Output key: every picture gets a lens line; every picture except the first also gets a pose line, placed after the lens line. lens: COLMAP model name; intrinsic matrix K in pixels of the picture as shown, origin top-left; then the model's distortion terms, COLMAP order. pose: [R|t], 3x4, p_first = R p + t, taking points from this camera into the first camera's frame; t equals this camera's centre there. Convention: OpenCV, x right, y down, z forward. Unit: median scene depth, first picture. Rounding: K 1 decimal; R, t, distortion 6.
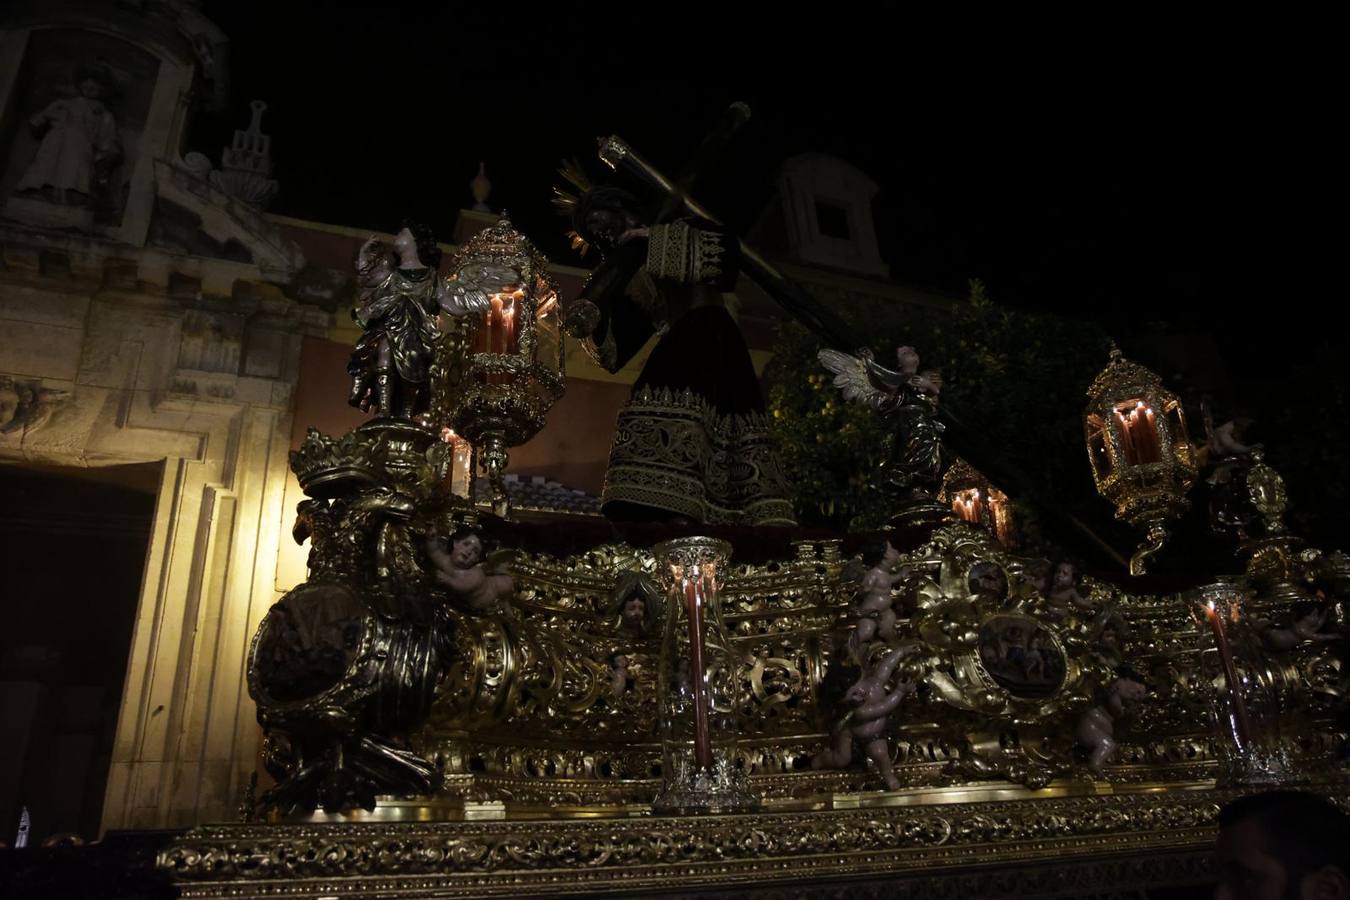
lens RADIAL K [[905.5, 0, 675.0], [0, 905.5, 450.0], [0, 0, 1]] dist [-0.090812, 0.055406]
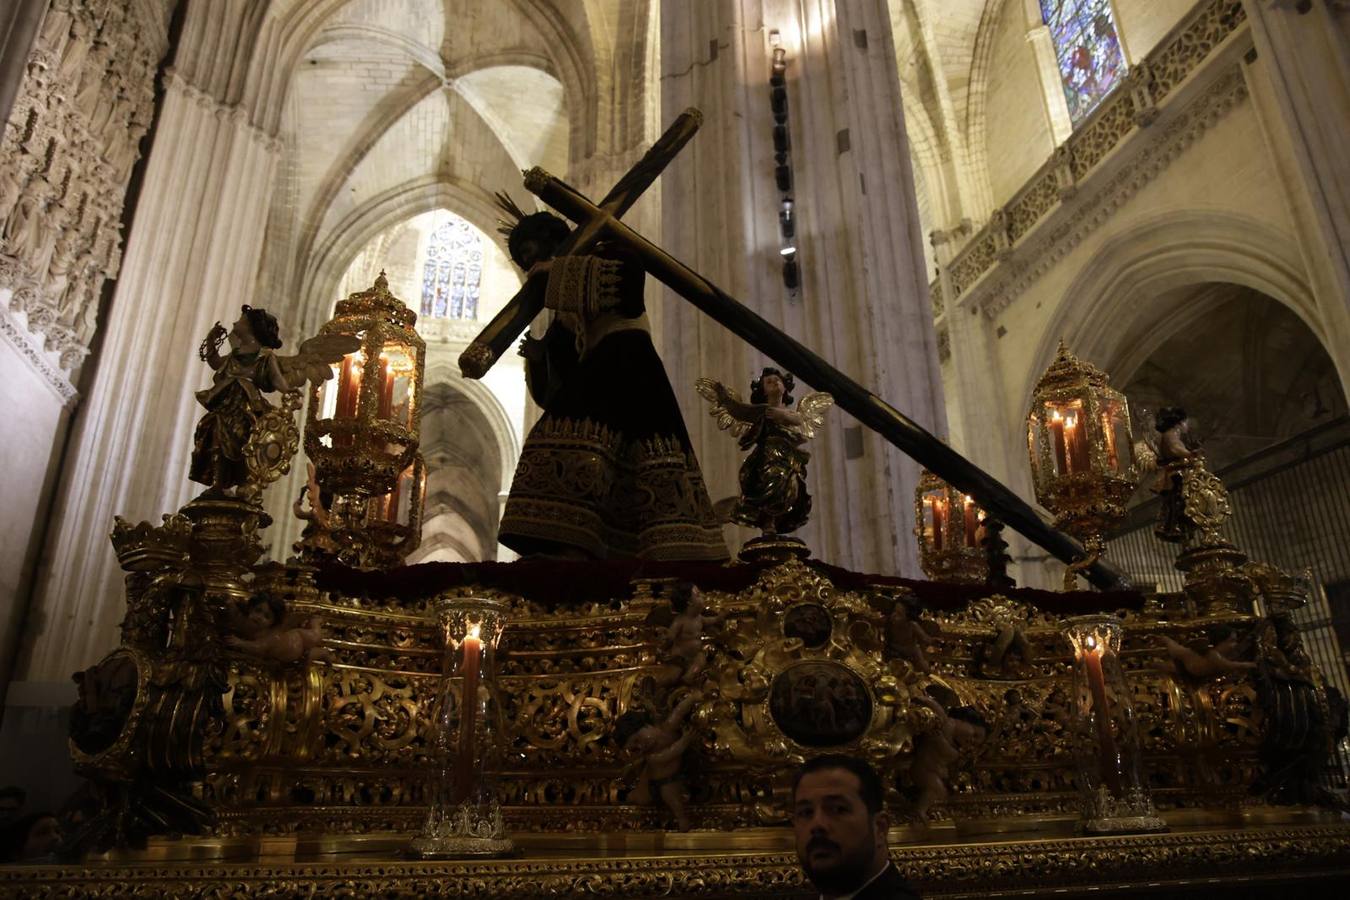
lens RADIAL K [[905.5, 0, 675.0], [0, 905.5, 450.0], [0, 0, 1]] dist [-0.090812, 0.055406]
pose [[0.983755, -0.037738, -0.175505, 0.367834], [0.045879, 0.998040, 0.042562, -0.089522], [0.173555, -0.049922, 0.983558, -0.001307]]
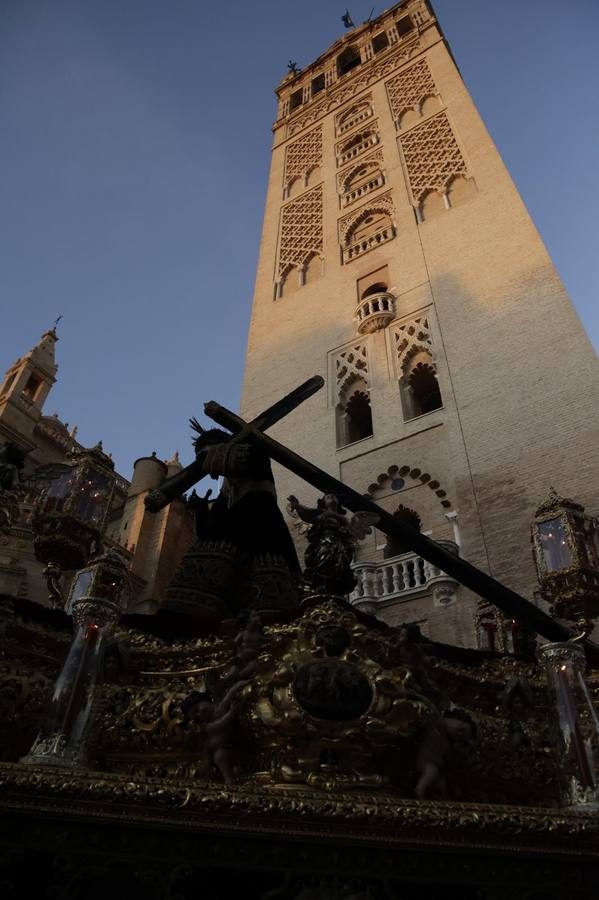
lens RADIAL K [[603.7, 0, 289.9], [0, 603.7, 447.8], [0, 0, 1]] dist [-0.090812, 0.055406]
pose [[0.950063, -0.125462, -0.285726, 0.557233], [0.026691, 0.944935, -0.326168, 0.157561], [0.310914, 0.302253, 0.901097, 0.052981]]
